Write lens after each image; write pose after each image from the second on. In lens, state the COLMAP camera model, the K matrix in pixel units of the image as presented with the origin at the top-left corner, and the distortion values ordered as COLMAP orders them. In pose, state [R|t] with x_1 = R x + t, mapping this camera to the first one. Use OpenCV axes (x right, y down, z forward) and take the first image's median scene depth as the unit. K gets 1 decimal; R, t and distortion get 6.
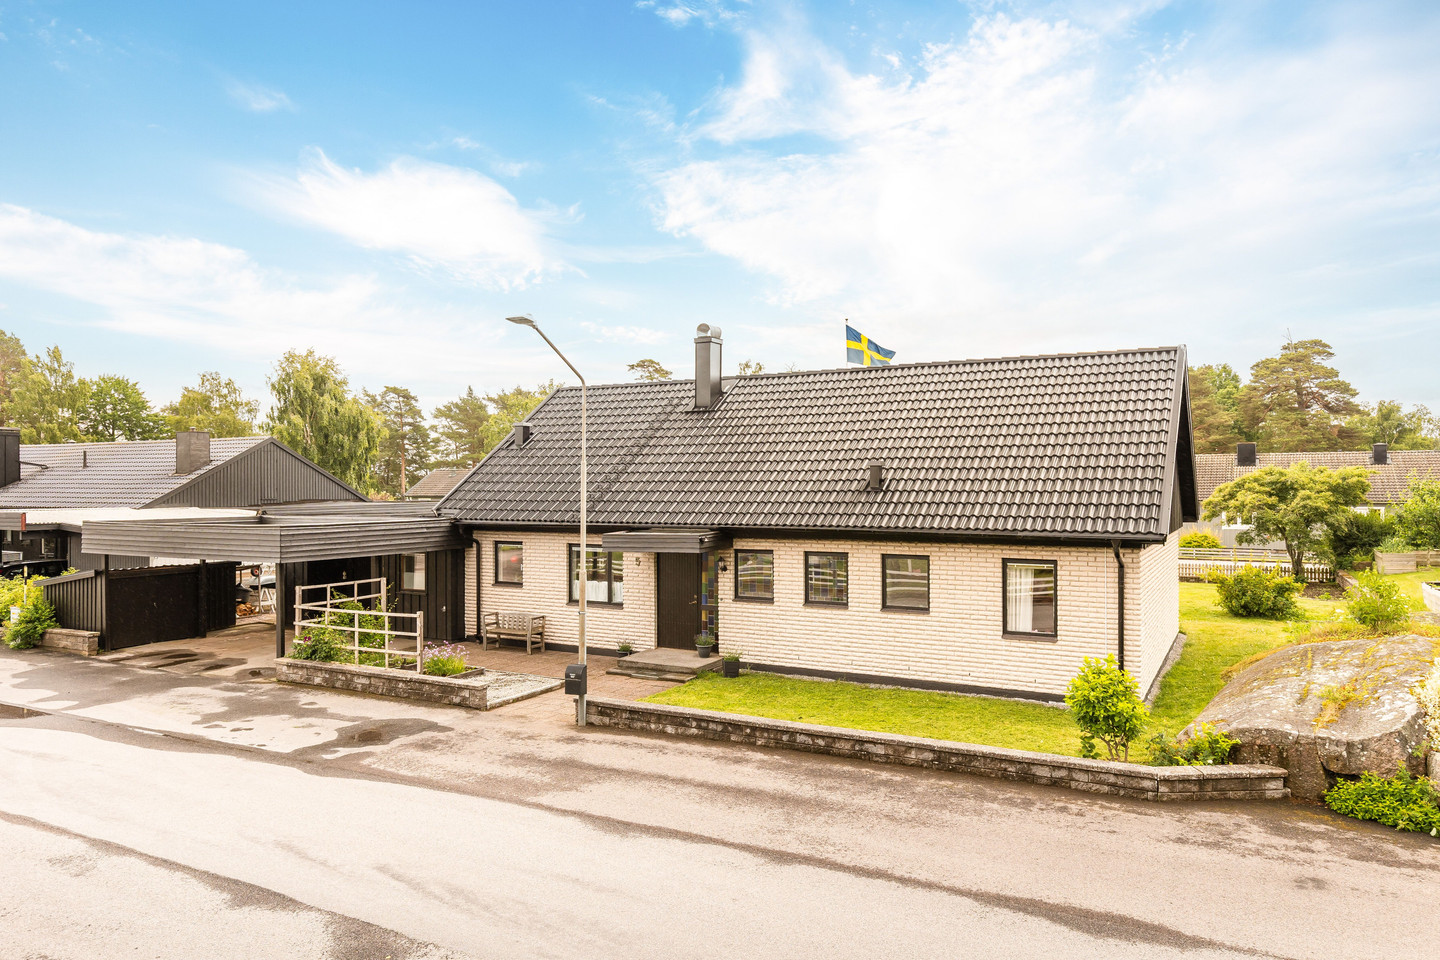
lens RADIAL K [[968.8, 0, 720.0], [0, 968.8, 480.0], [0, 0, 1]] dist [0.000894, 0.000077]
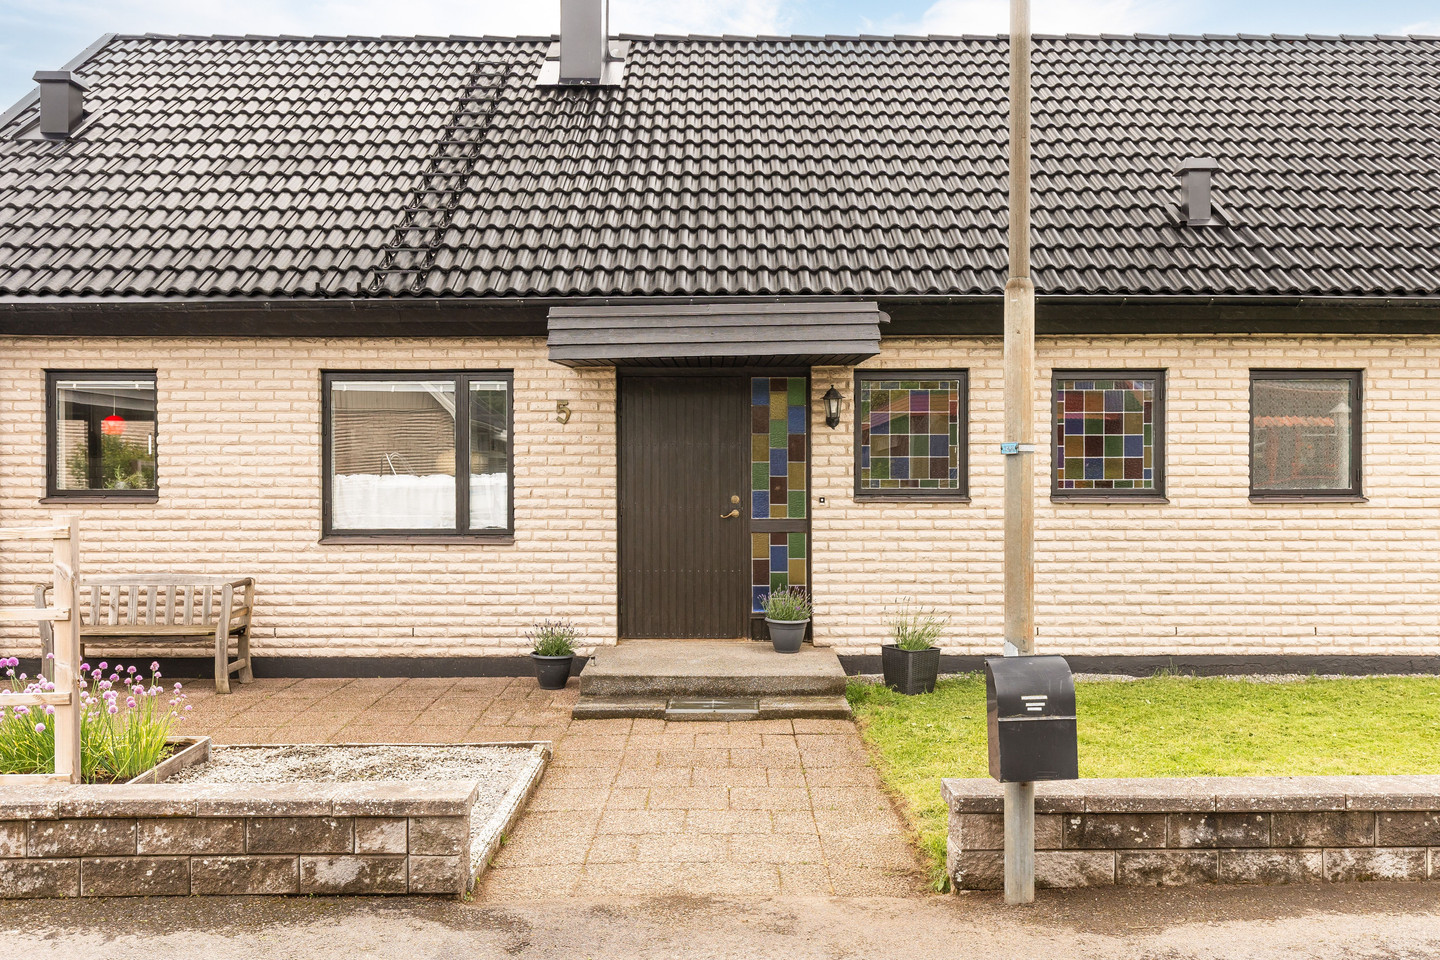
lens RADIAL K [[1268.5, 0, 720.0], [0, 1268.5, 480.0], [0, 0, 1]] dist [-0.001316, 0.001241]
pose [[0.871525, -0.005778, 0.490316, -0.293401], [-0.001775, 0.999887, 0.014937, 0.112091], [-0.490347, -0.013889, 0.871417, 0.601582]]
